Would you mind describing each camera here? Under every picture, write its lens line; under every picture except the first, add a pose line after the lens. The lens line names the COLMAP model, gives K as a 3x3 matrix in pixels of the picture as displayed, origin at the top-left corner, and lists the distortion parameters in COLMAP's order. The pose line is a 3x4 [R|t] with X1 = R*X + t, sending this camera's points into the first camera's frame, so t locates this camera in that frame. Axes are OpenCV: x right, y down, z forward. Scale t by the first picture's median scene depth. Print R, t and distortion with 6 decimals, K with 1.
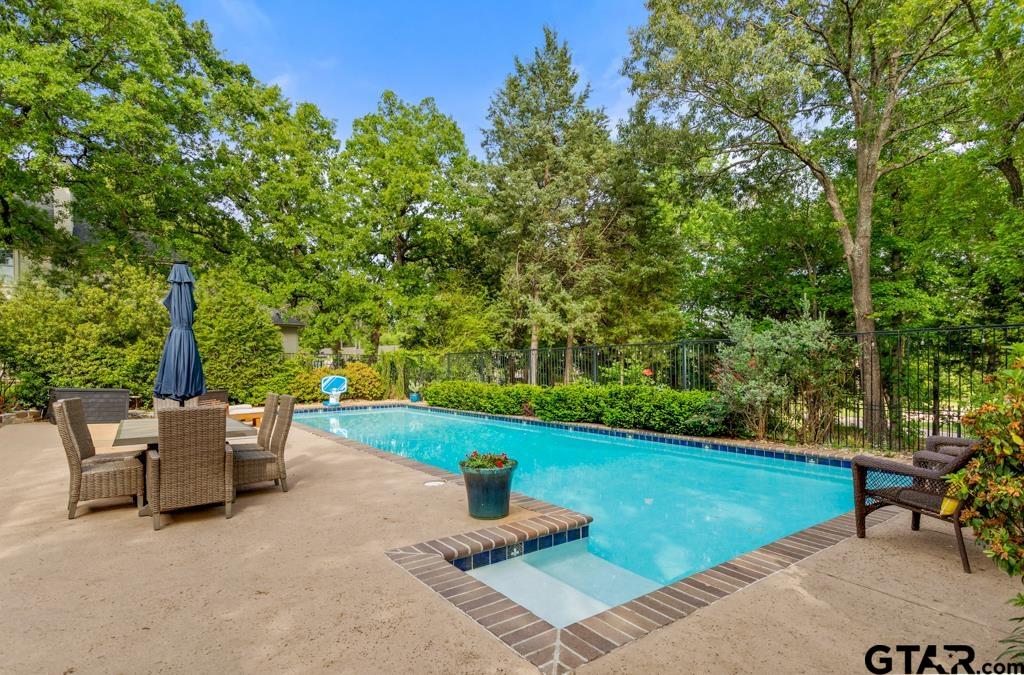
lens RADIAL K [[528.5, 0, 521.3], [0, 528.5, 363.6], [0, 0, 1]] dist [0.004850, 0.002285]
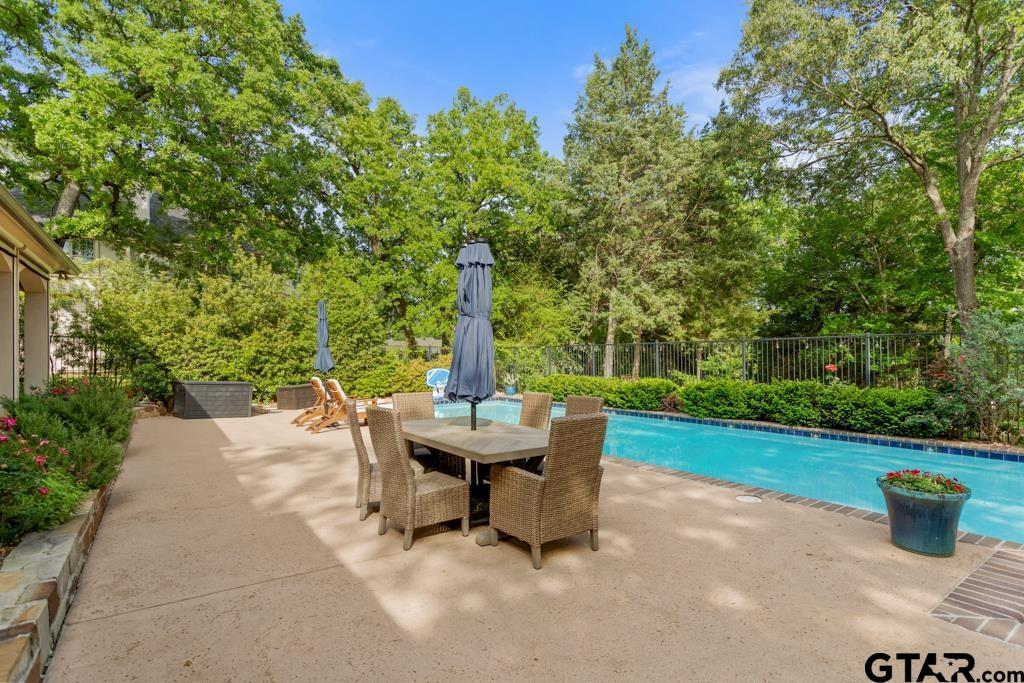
lens RADIAL K [[499.2, 0, 519.2], [0, 499.2, 347.4], [0, 0, 1]] dist [0.006369, -0.000365]
pose [[0.999993, 0.003607, 0.000002, -0.203207], [-0.003606, 0.999867, -0.015894, -0.001983], [-0.000059, 0.015894, 0.999874, 0.068320]]
